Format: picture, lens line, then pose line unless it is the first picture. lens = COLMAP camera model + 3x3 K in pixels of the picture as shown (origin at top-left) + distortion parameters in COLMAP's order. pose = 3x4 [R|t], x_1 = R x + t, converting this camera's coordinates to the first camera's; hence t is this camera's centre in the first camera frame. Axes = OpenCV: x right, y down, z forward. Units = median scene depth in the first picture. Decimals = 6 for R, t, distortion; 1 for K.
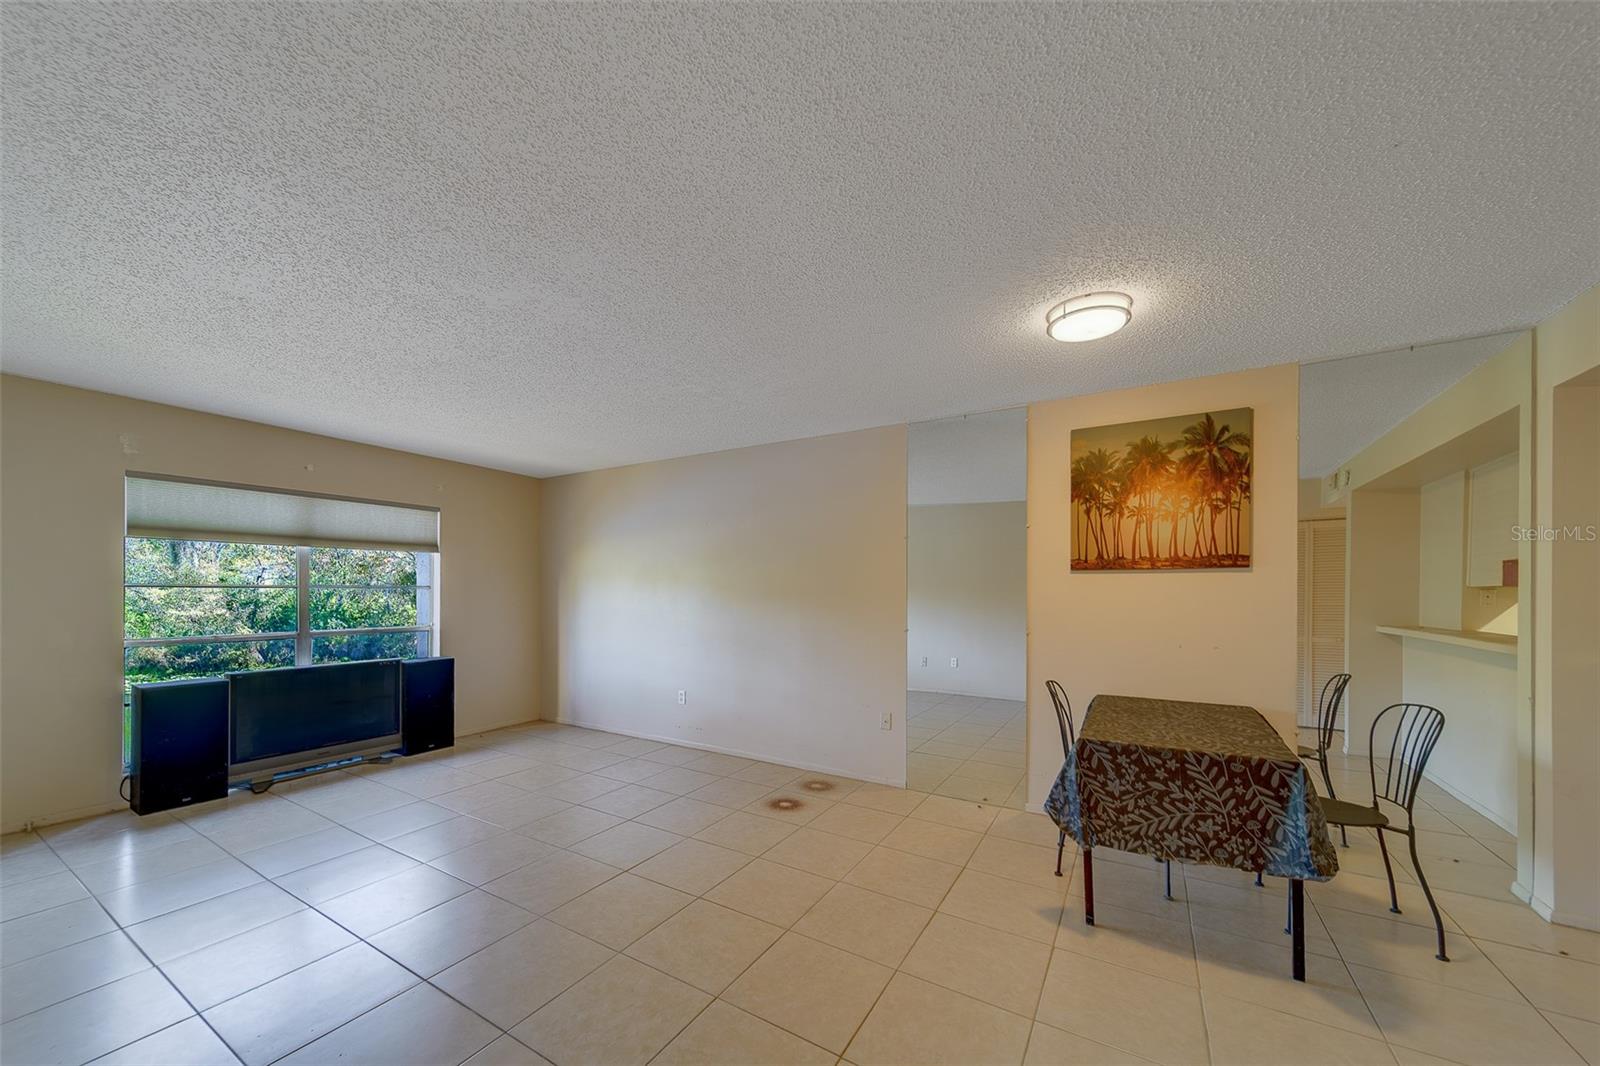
lens RADIAL K [[579.8, 0, 786.4], [0, 579.8, 594.9], [0, 0, 1]] dist [0.009892, -0.000803]
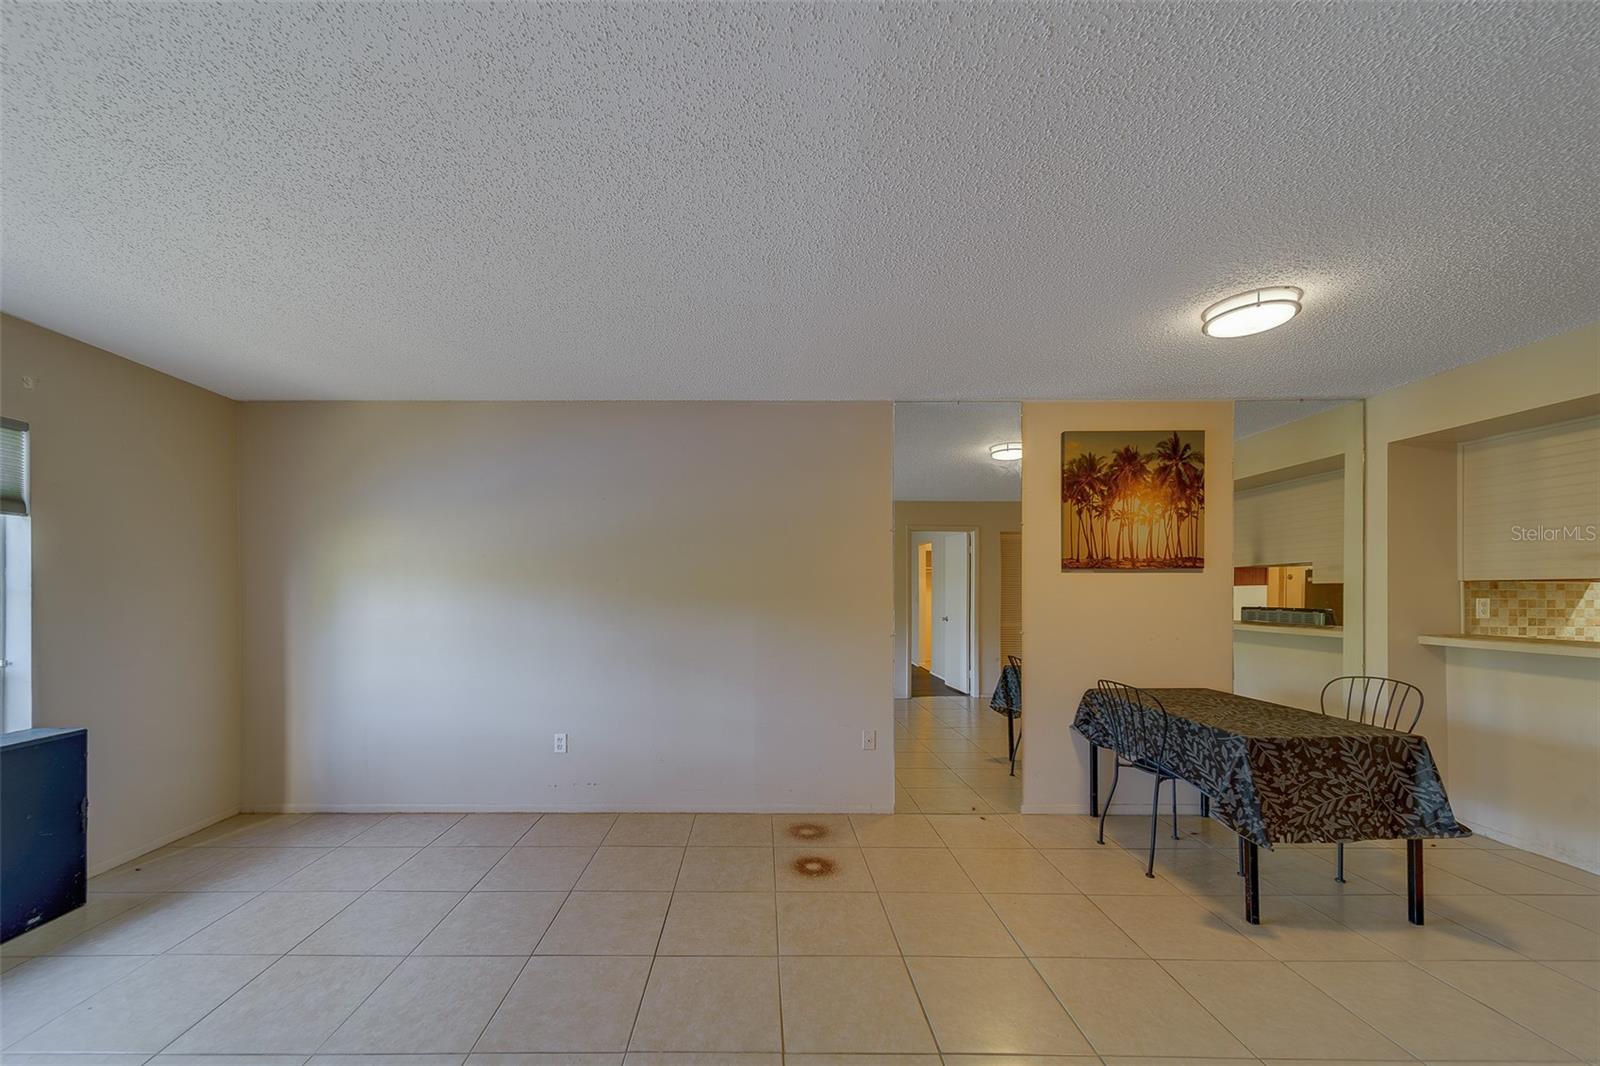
lens RADIAL K [[579.8, 0, 752.0], [0, 579.8, 598.3], [0, 0, 1]] dist [0.009892, -0.000803]
pose [[0.856265, -0.011693, 0.516405, -0.520492], [0.008564, 0.999928, 0.008440, -0.004860], [-0.516466, -0.002804, 0.856303, 0.421799]]
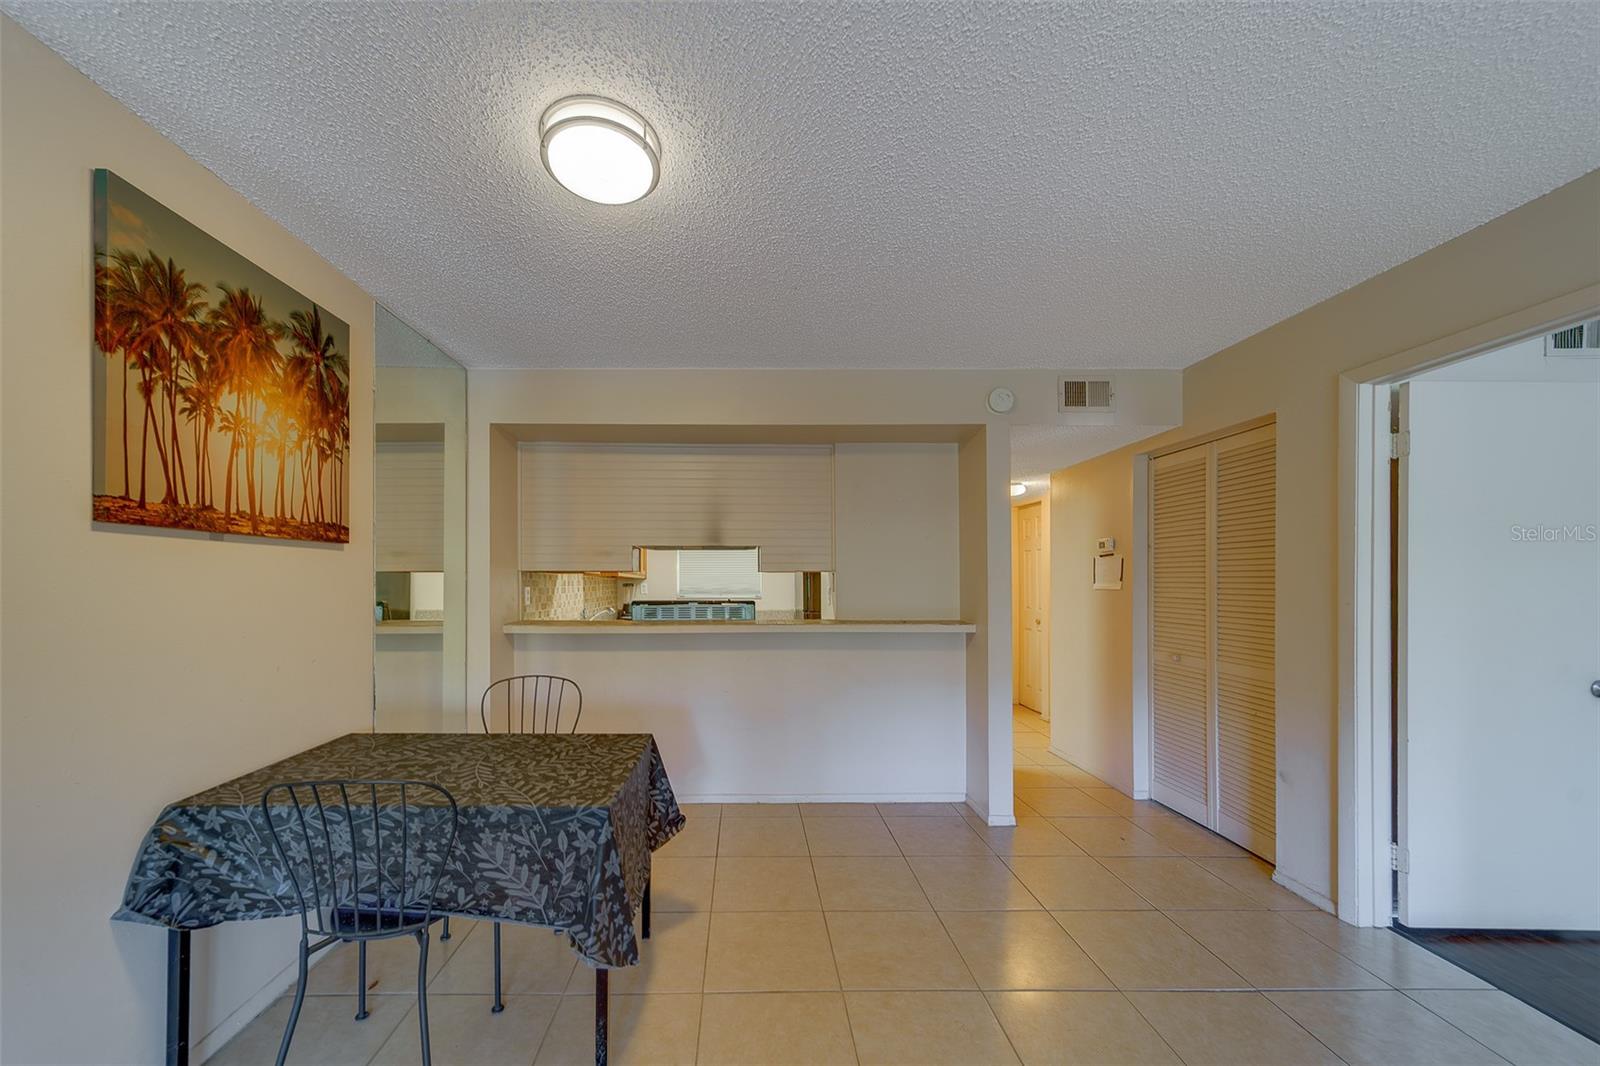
lens RADIAL K [[579.8, 0, 754.6], [0, 579.8, 577.5], [0, 0, 1]] dist [0.009892, -0.000803]
pose [[-0.536668, -0.001012, 0.843793, -0.088658], [0.000616, 0.999999, 0.001591, -0.005254], [-0.843793, 0.001373, -0.536666, 0.864868]]
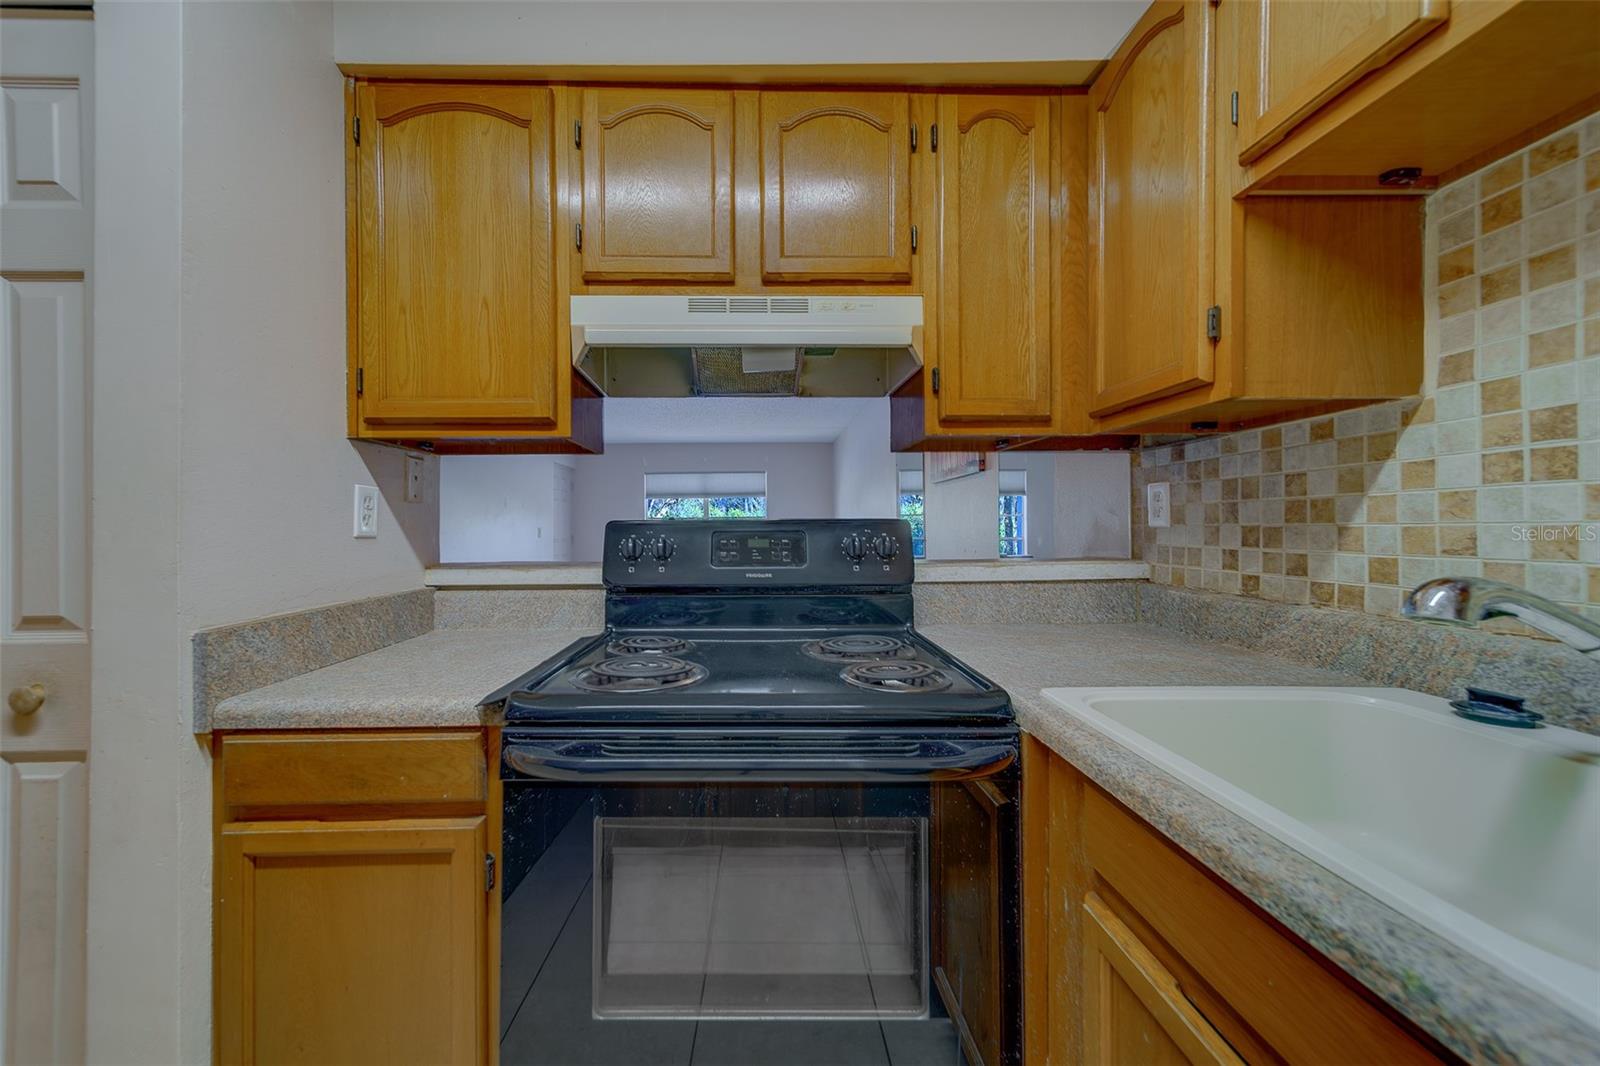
lens RADIAL K [[579.8, 0, 761.1], [0, 579.8, 525.3], [0, 0, 1]] dist [0.009892, -0.000803]
pose [[0.533455, -0.014886, -0.845697, 1.295539], [0.004685, 0.999882, -0.014644, 0.052508], [0.845815, 0.003850, 0.533462, 0.127660]]
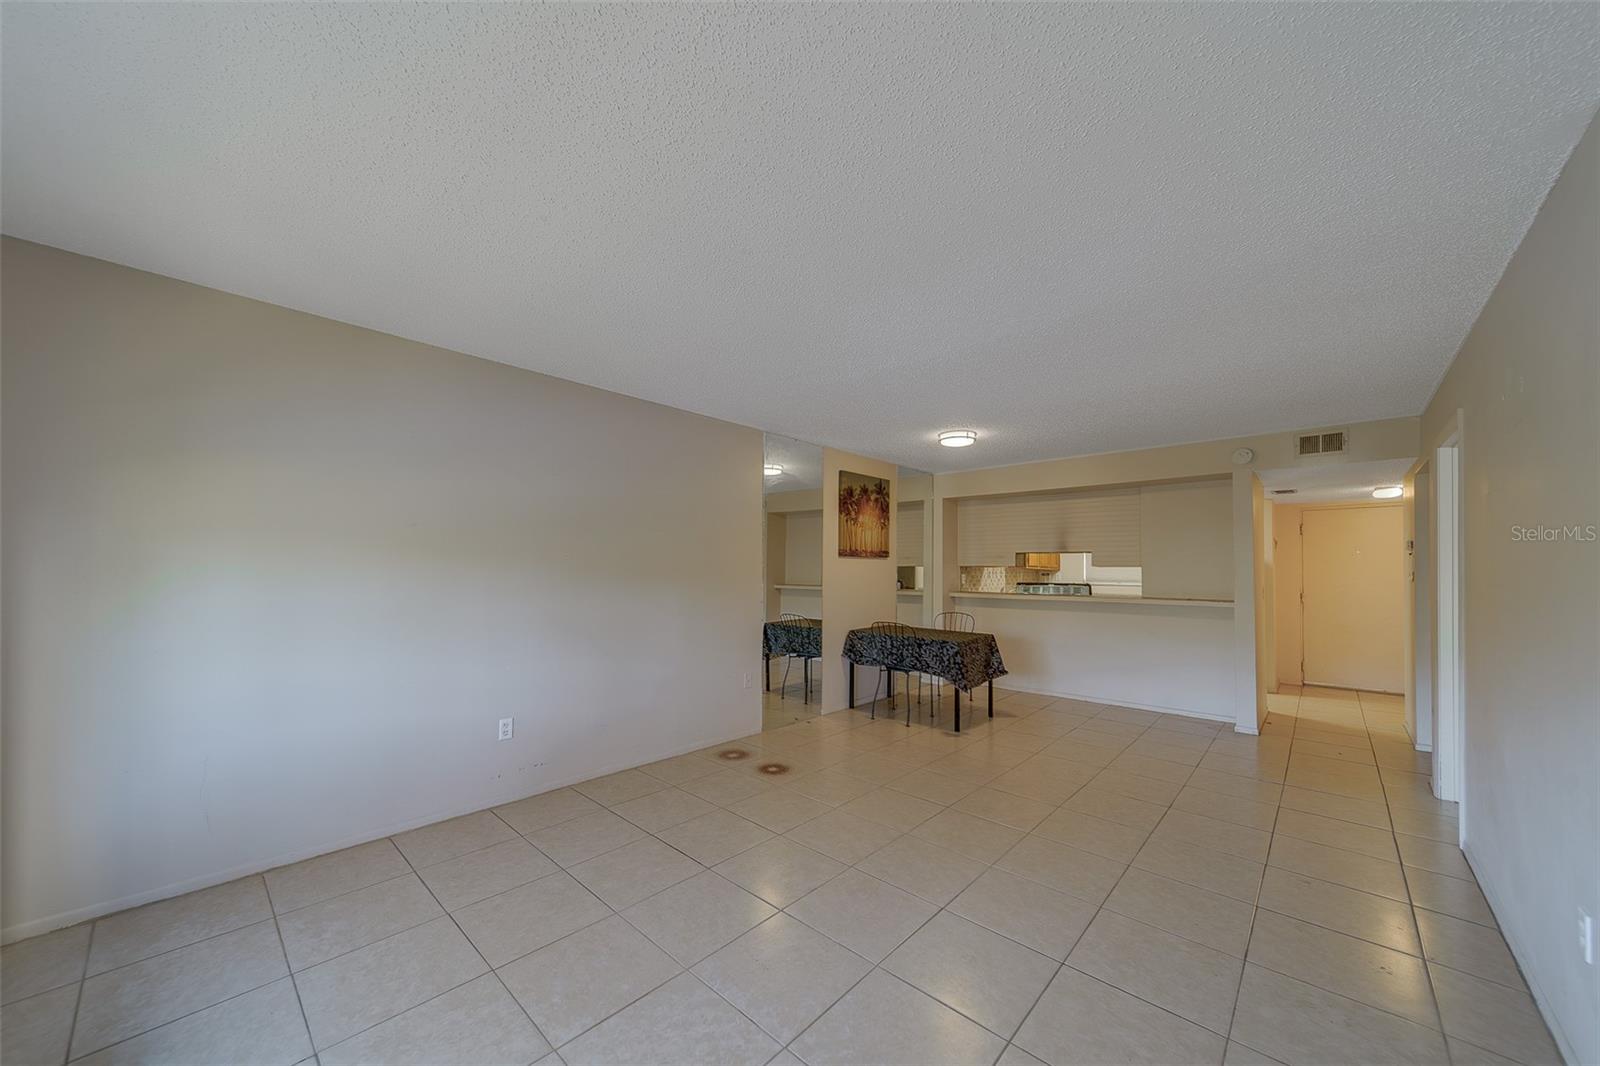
lens RADIAL K [[579.8, 0, 787.3], [0, 579.8, 565.8], [0, 0, 1]] dist [0.009892, -0.000803]
pose [[0.202114, 0.001935, 0.979360, -1.158066], [-0.001570, 0.999997, -0.001652, -0.012832], [-0.979361, -0.001204, 0.202117, 0.842544]]
